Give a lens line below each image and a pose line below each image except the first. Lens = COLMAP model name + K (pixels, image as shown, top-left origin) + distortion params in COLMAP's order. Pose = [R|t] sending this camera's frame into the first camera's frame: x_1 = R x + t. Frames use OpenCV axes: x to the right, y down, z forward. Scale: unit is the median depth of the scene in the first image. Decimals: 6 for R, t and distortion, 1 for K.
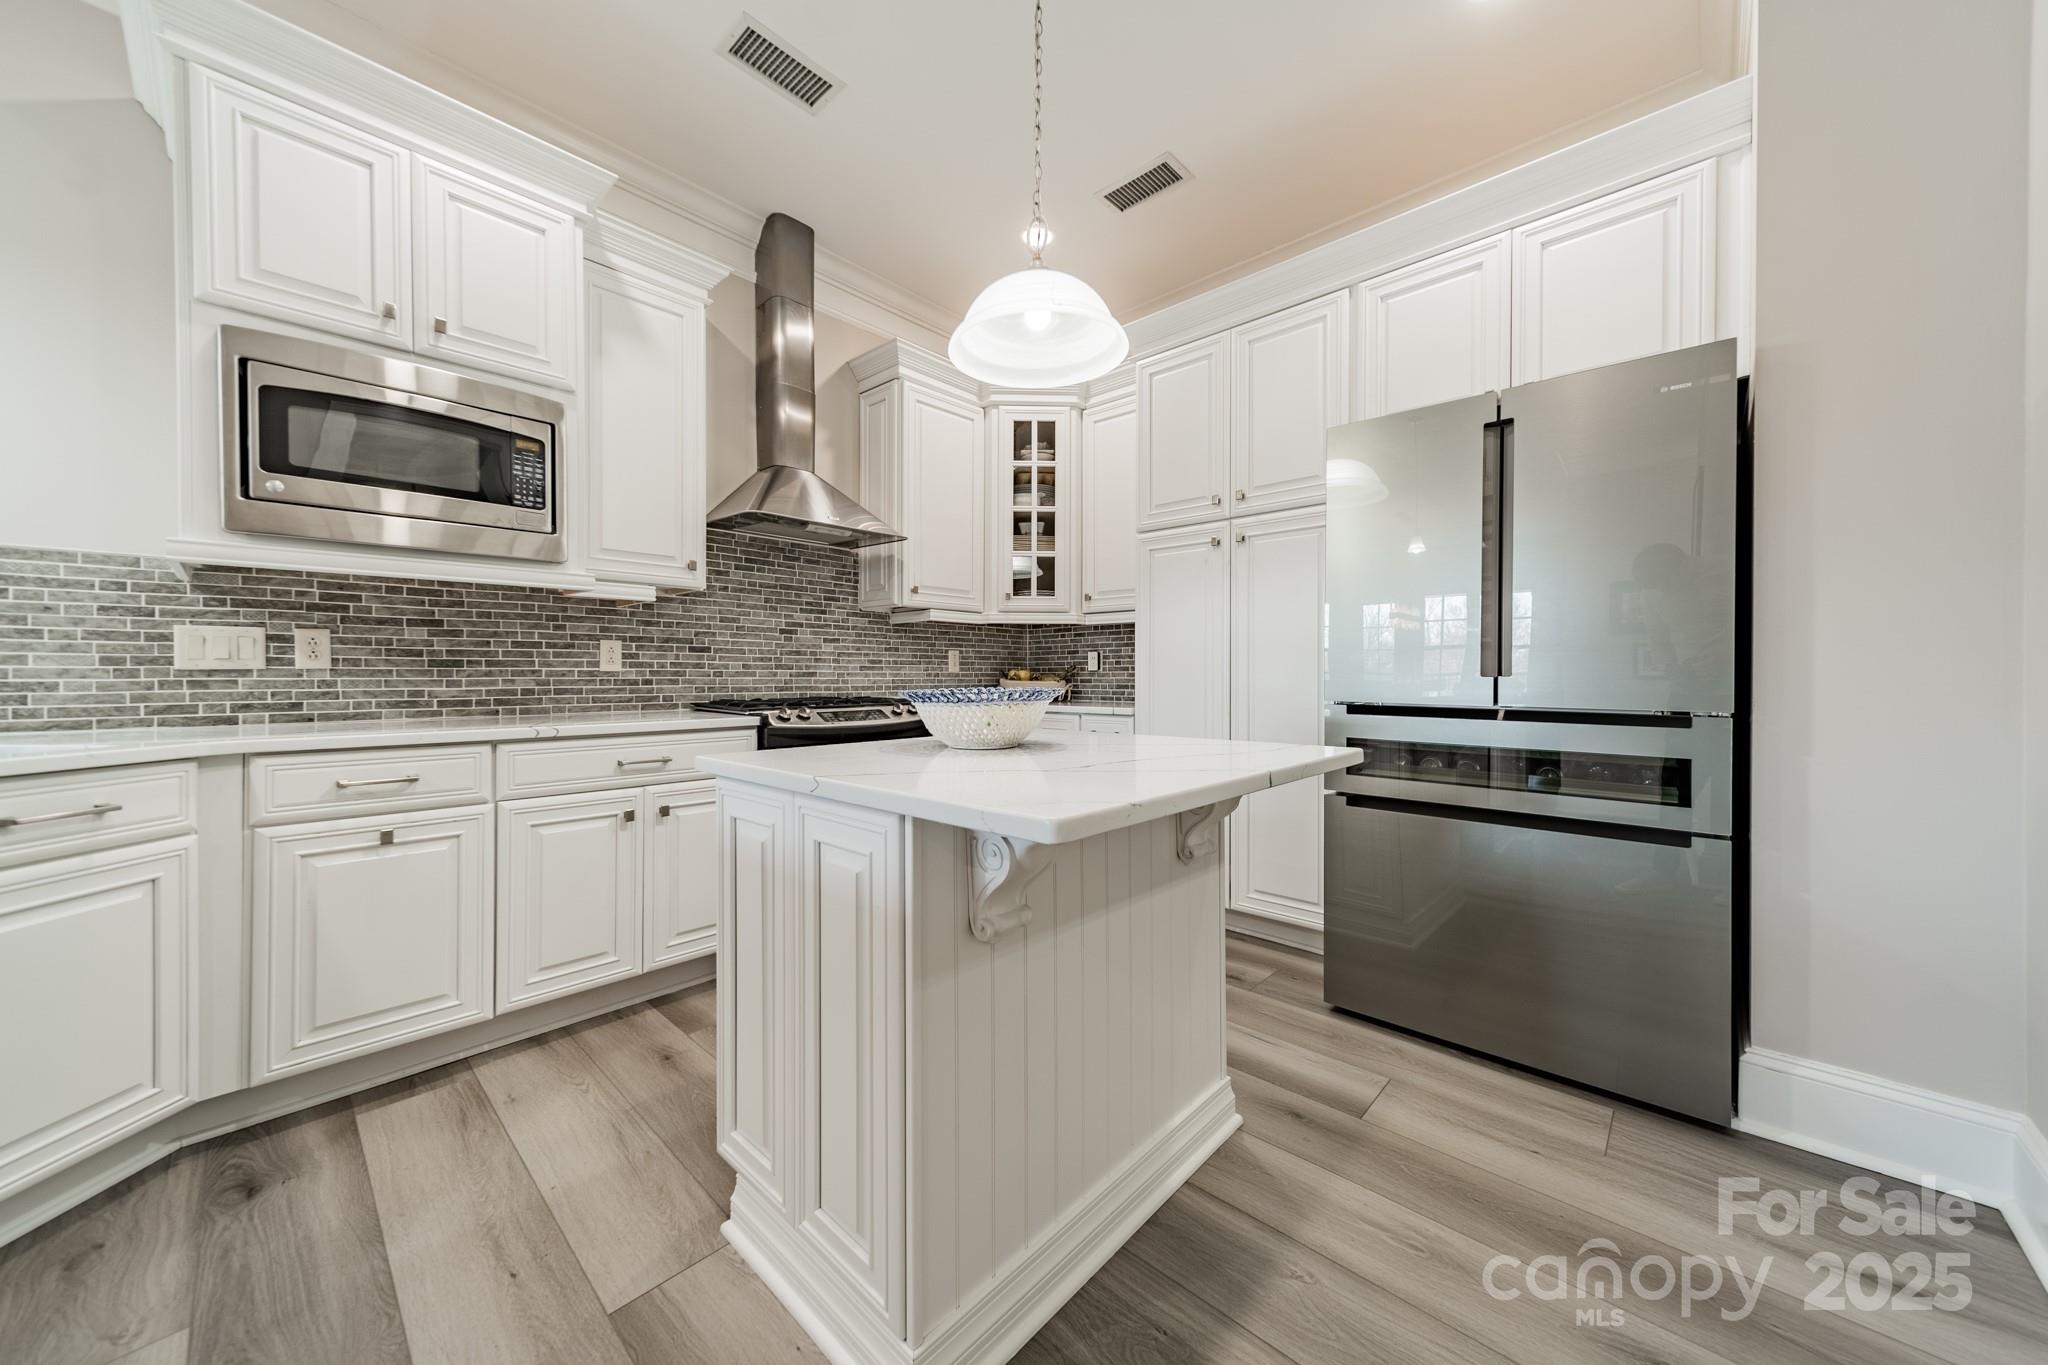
lens RADIAL K [[725.7, 0, 1025.5], [0, 725.7, 677.6], [0, 0, 1]] dist [0.007062, -0.000144]
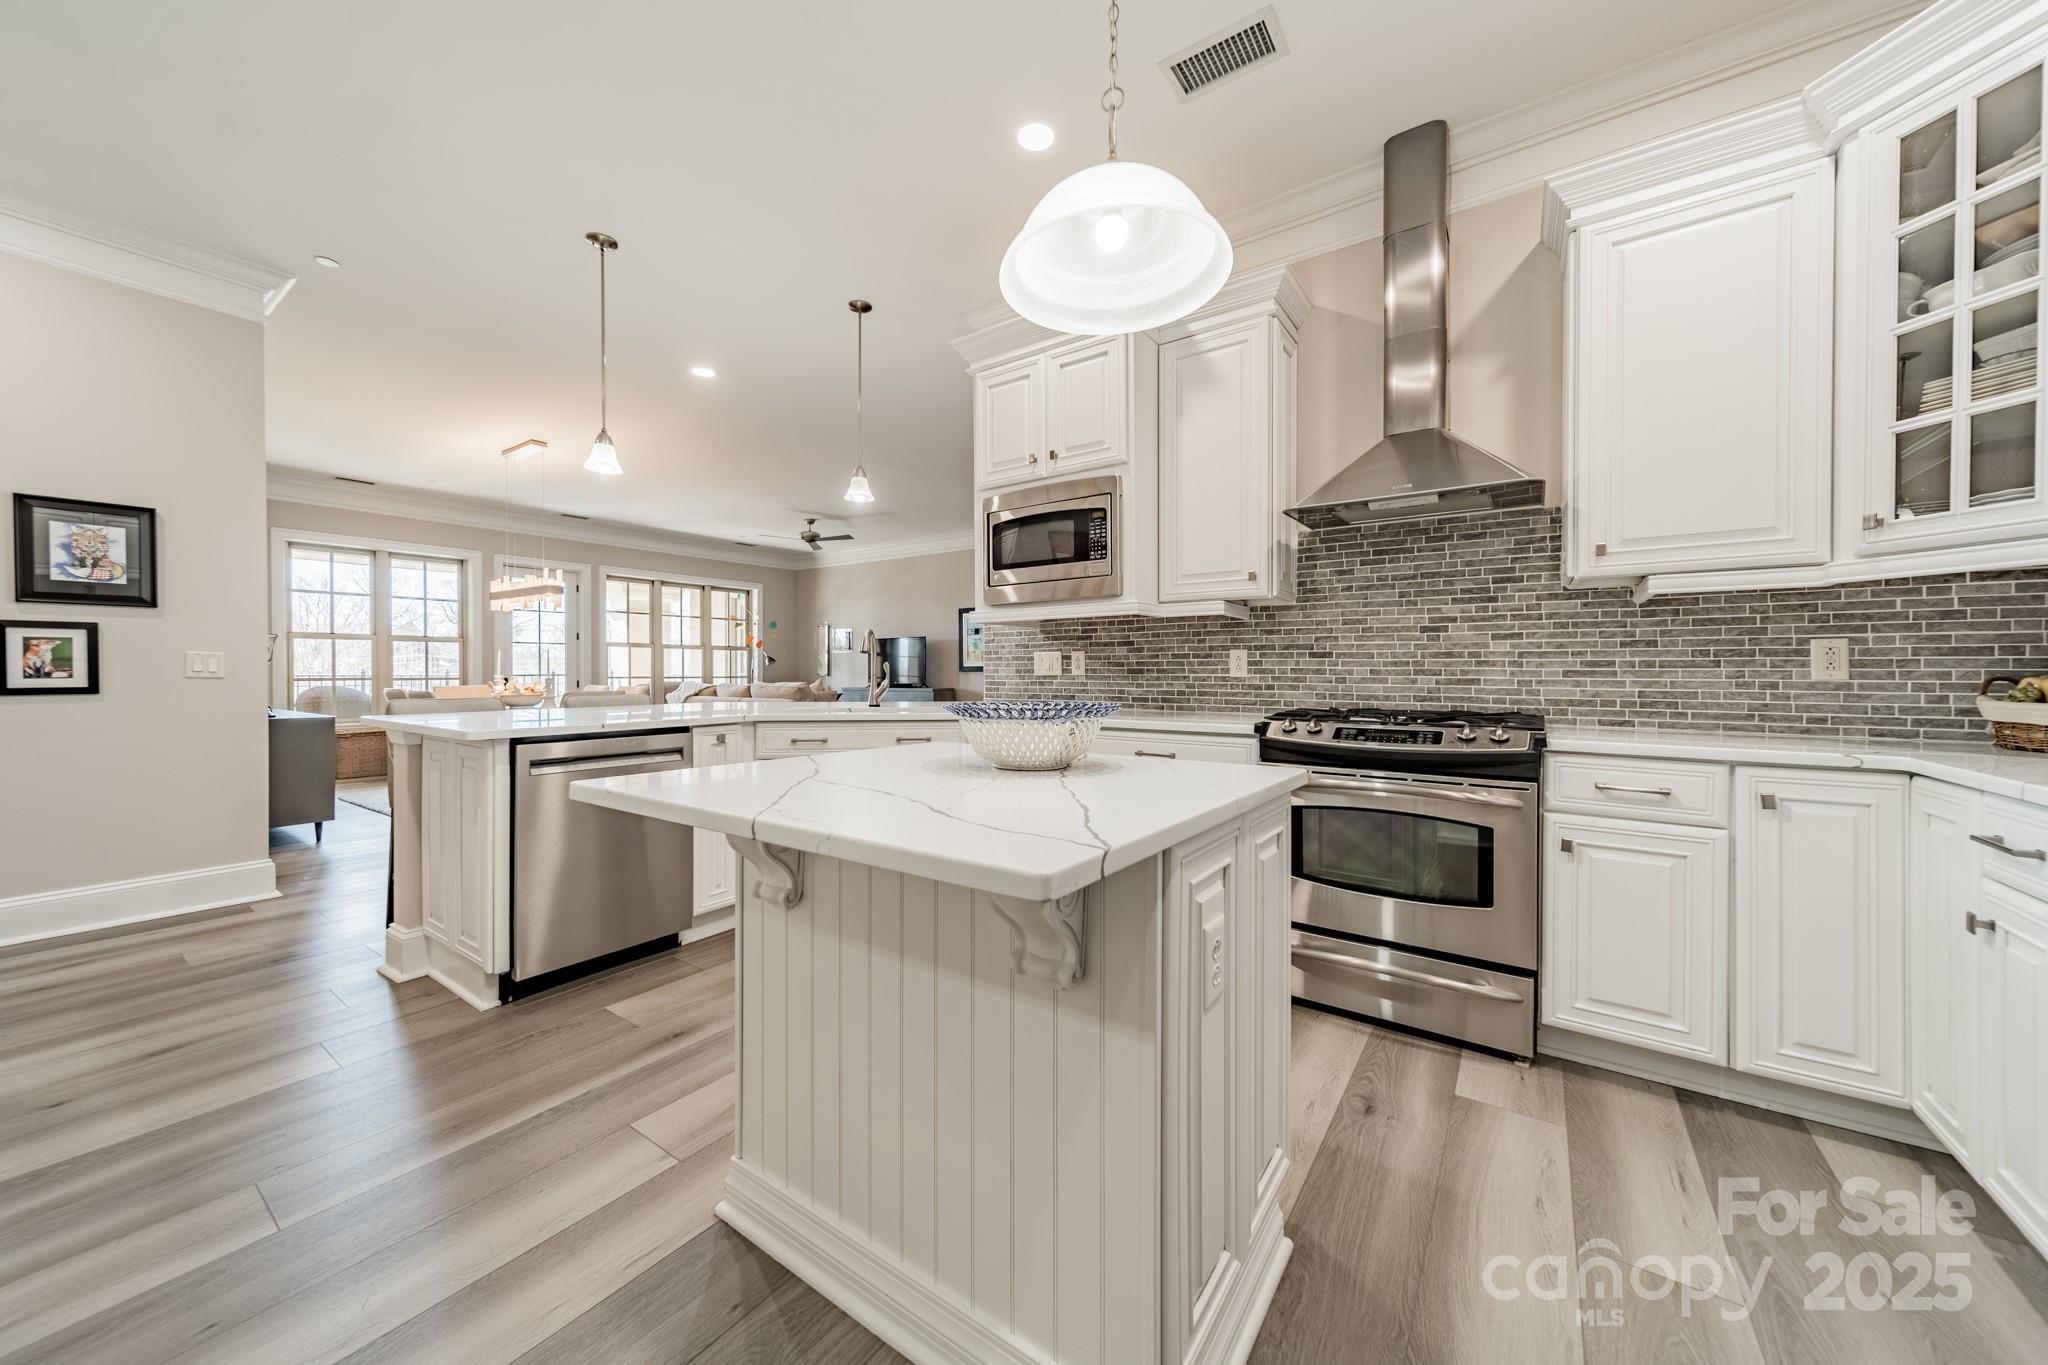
lens RADIAL K [[725.7, 0, 1026.6], [0, 725.7, 678.4], [0, 0, 1]] dist [0.007062, -0.000144]
pose [[0.124705, 0.005772, -0.992177, 0.531981], [-0.009897, 0.999941, 0.004573, -0.008832], [0.992144, 0.009249, 0.124755, 0.551931]]
